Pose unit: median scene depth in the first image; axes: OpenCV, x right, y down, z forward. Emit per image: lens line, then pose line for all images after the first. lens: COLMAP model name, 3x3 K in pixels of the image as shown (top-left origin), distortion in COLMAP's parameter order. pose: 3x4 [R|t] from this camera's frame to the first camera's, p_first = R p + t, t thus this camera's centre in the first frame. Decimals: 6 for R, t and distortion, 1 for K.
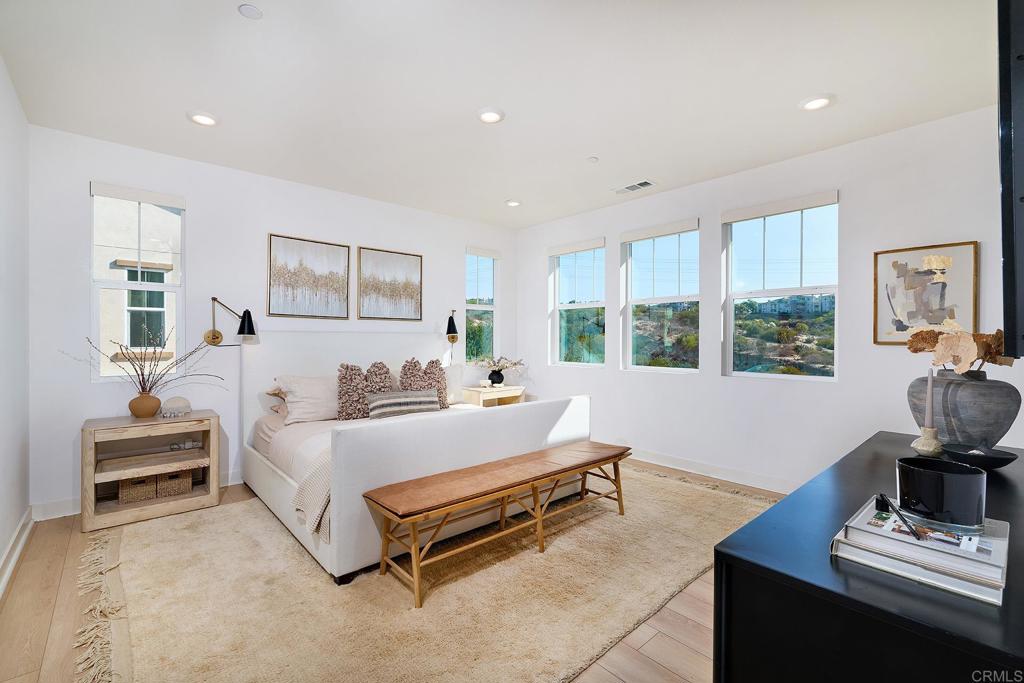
lens RADIAL K [[440.4, 0, 512.0], [0, 440.4, 341.5], [0, 0, 1]] dist [0.000499, 0.000087]
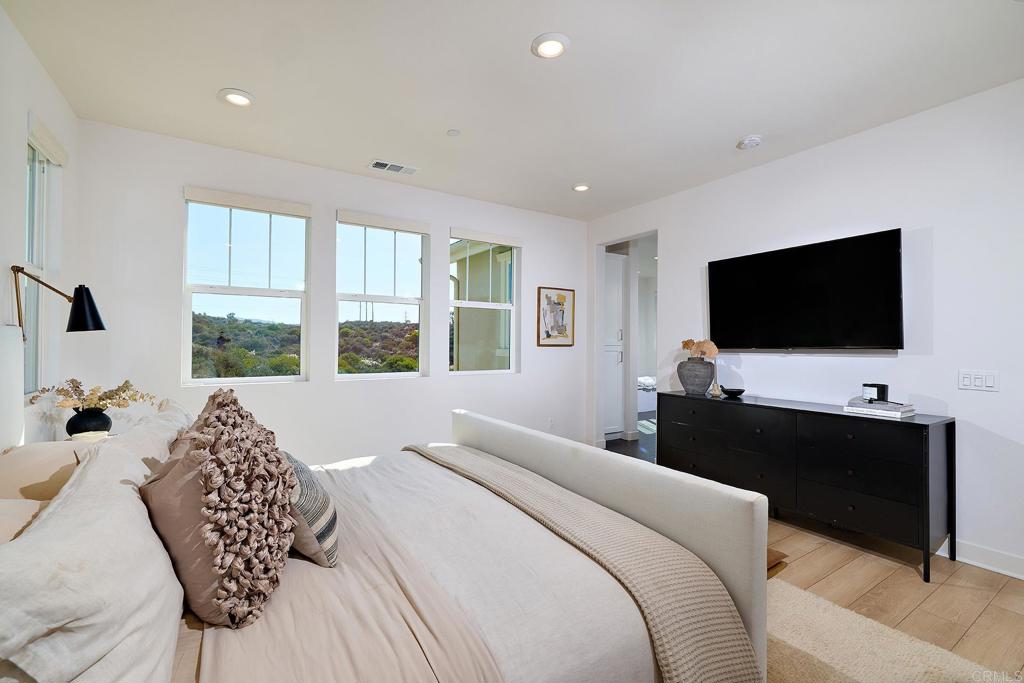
lens RADIAL K [[440.4, 0, 512.0], [0, 440.4, 341.5], [0, 0, 1]] dist [0.000499, 0.000087]
pose [[0.160418, -0.001516, 0.987048, -0.734414], [0.001563, 0.999998, 0.001282, -0.012303], [-0.987048, 0.001337, 0.160420, 0.862033]]
